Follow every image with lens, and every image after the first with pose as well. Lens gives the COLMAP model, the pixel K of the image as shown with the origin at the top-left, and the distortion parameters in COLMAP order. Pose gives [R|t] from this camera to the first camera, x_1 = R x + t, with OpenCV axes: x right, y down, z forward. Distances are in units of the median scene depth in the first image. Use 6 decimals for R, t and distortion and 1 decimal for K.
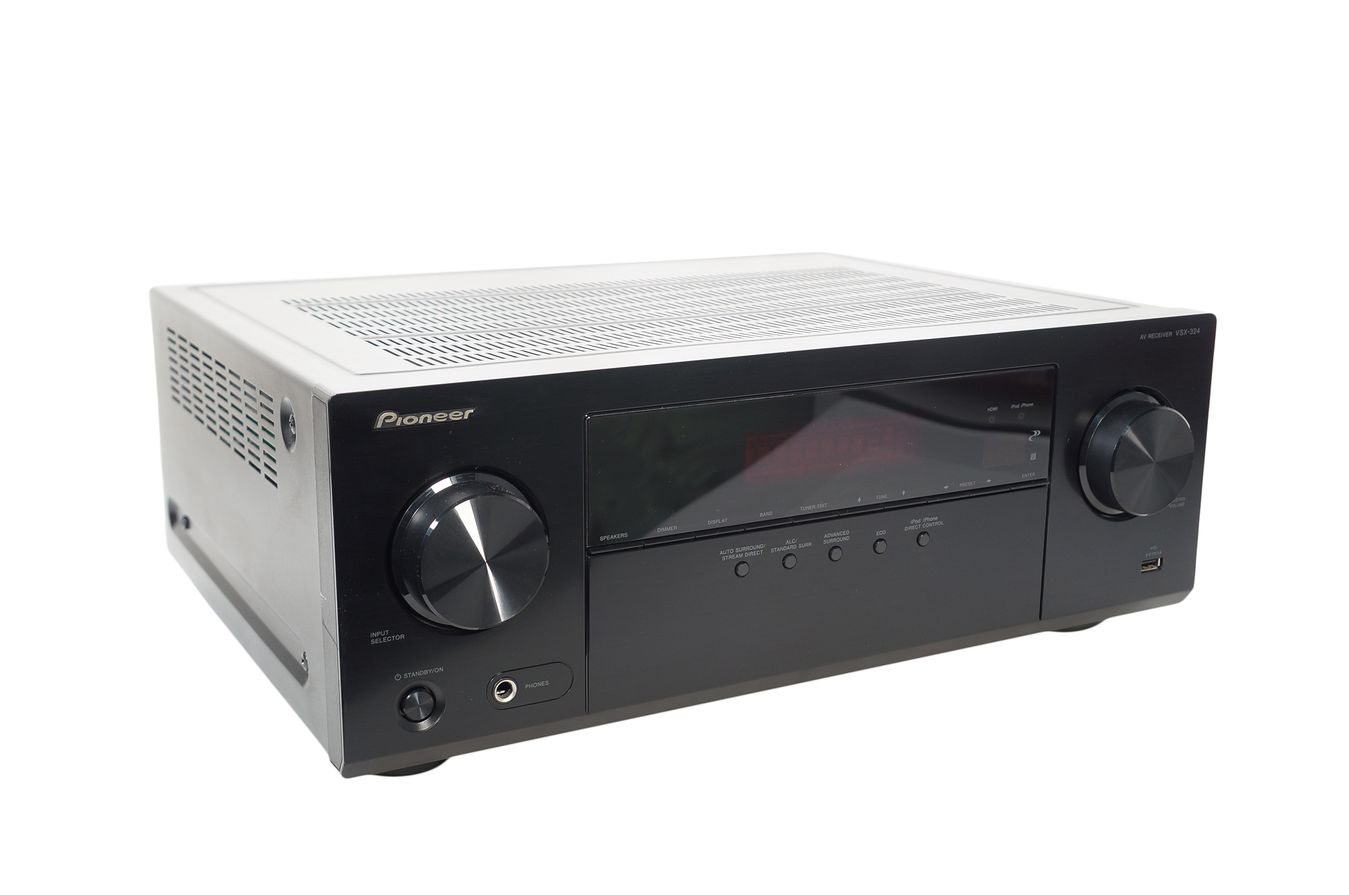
lens RADIAL K [[1543.1, 0, 677.3], [0, 1543.1, 445.6], [0, 0, 1]] dist [-0.022876, 0.000000]
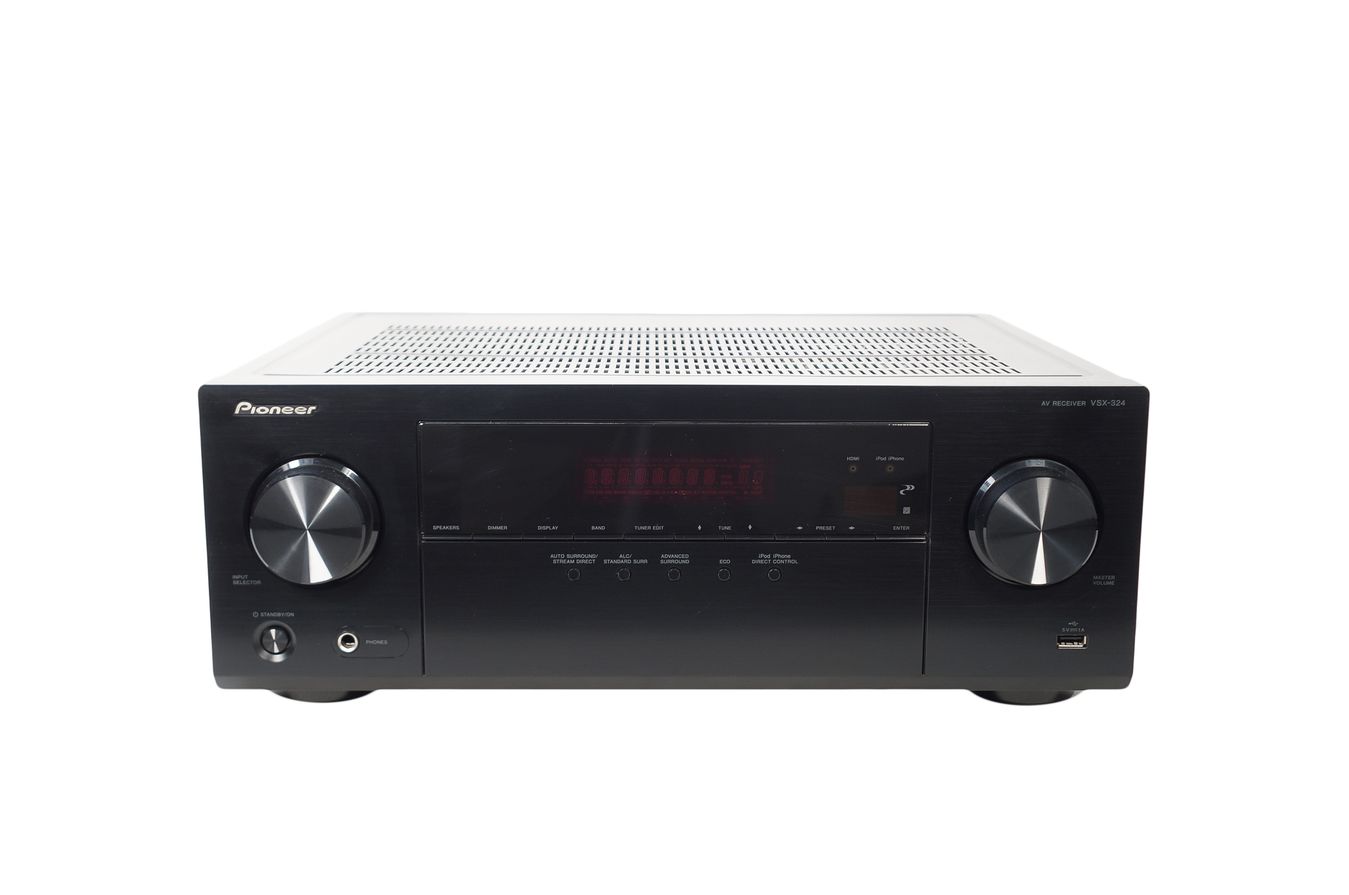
lens RADIAL K [[1543.1, 0, 673.4], [0, 1543.1, 449.5], [0, 0, 1]] dist [-0.022876, 0.000000]
pose [[0.887126, 0.089117, -0.452841, 0.659258], [-0.106696, 0.994202, -0.013367, -0.003362], [0.449024, 0.060174, 0.891491, 0.021256]]
